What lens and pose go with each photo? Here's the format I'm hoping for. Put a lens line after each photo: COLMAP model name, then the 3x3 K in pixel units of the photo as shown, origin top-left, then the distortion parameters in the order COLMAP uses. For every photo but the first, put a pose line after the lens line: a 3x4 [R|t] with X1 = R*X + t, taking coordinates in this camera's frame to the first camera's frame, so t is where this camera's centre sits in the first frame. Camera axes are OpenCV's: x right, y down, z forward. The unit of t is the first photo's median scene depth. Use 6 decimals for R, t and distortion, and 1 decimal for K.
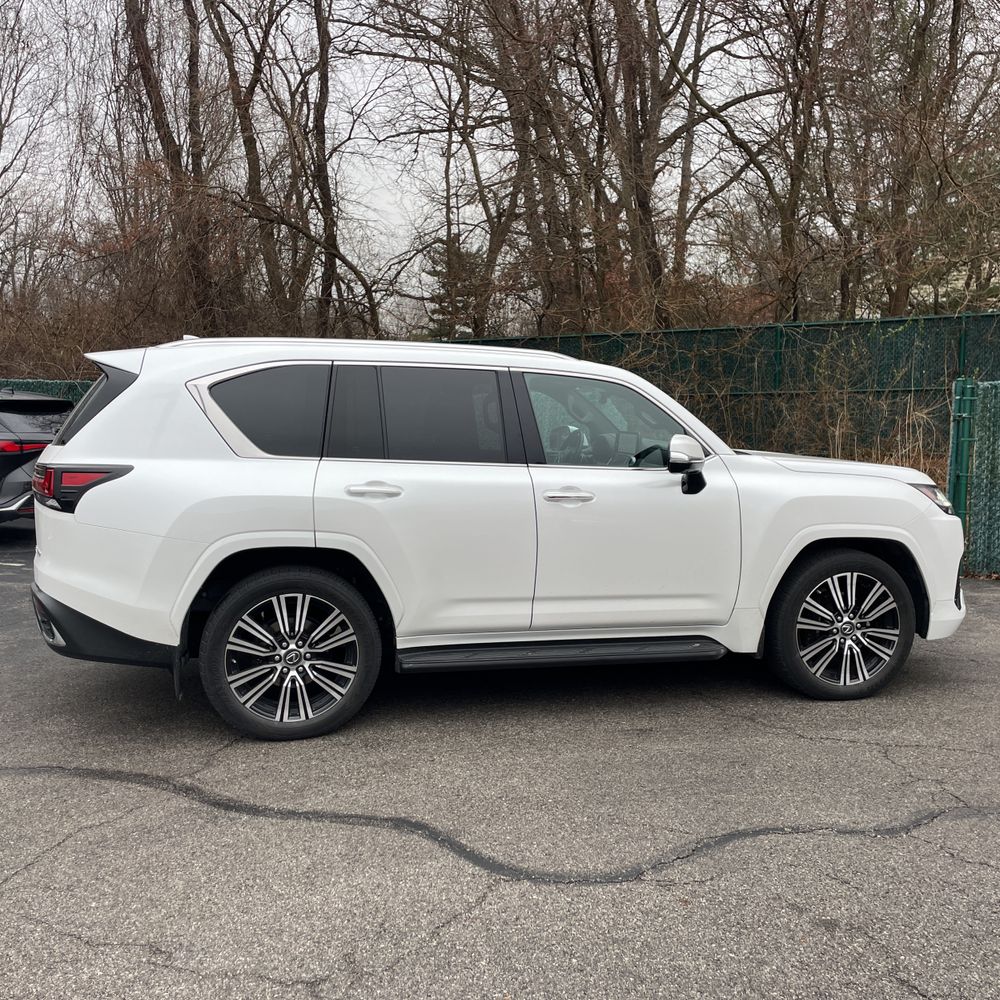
lens RADIAL K [[1078.5, 0, 540.5], [0, 1078.5, 480.8], [0, 0, 1]] dist [0.072396, -0.014041]
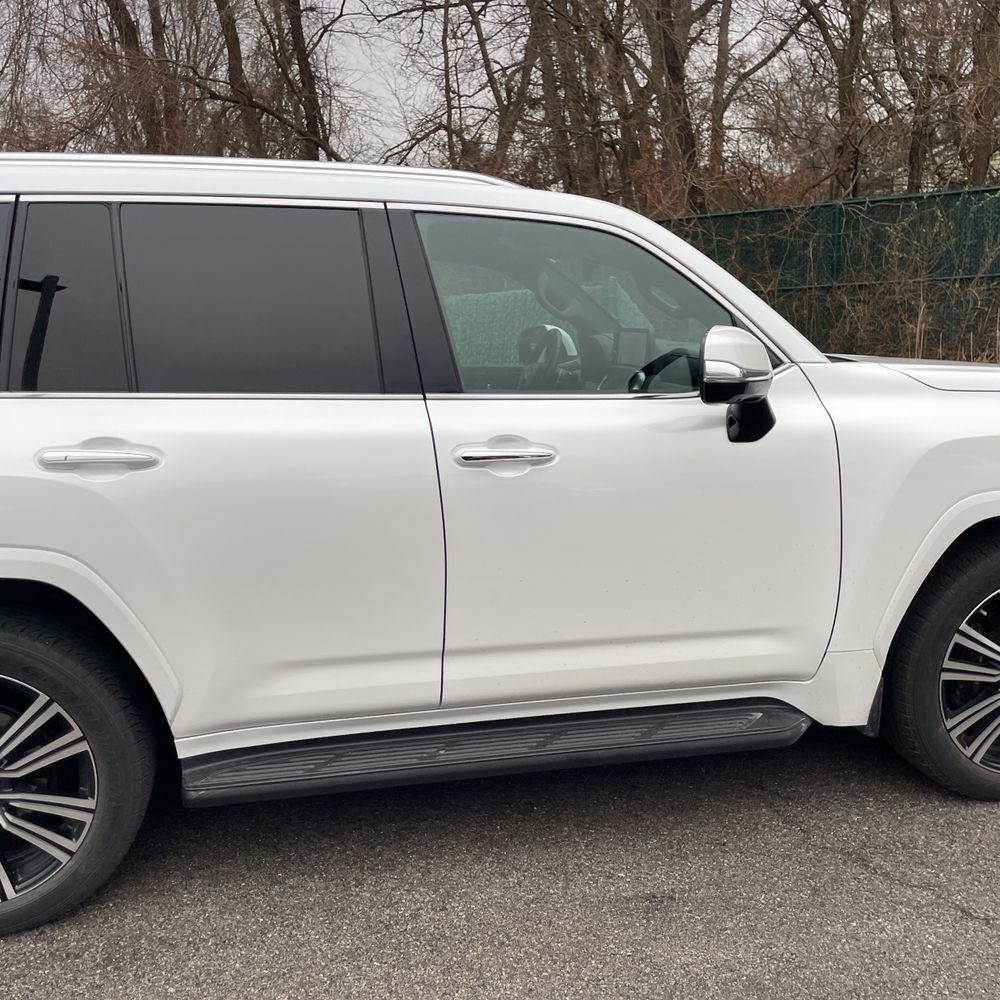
lens RADIAL K [[999.3, 0, 534.4], [0, 999.3, 509.5], [0, 0, 1]] dist [0.054571, -0.038678]
pose [[0.998335, -0.021880, -0.053373, 0.060876], [0.027926, 0.992938, 0.115304, -0.013376], [0.050473, -0.116603, 0.991895, 0.495830]]
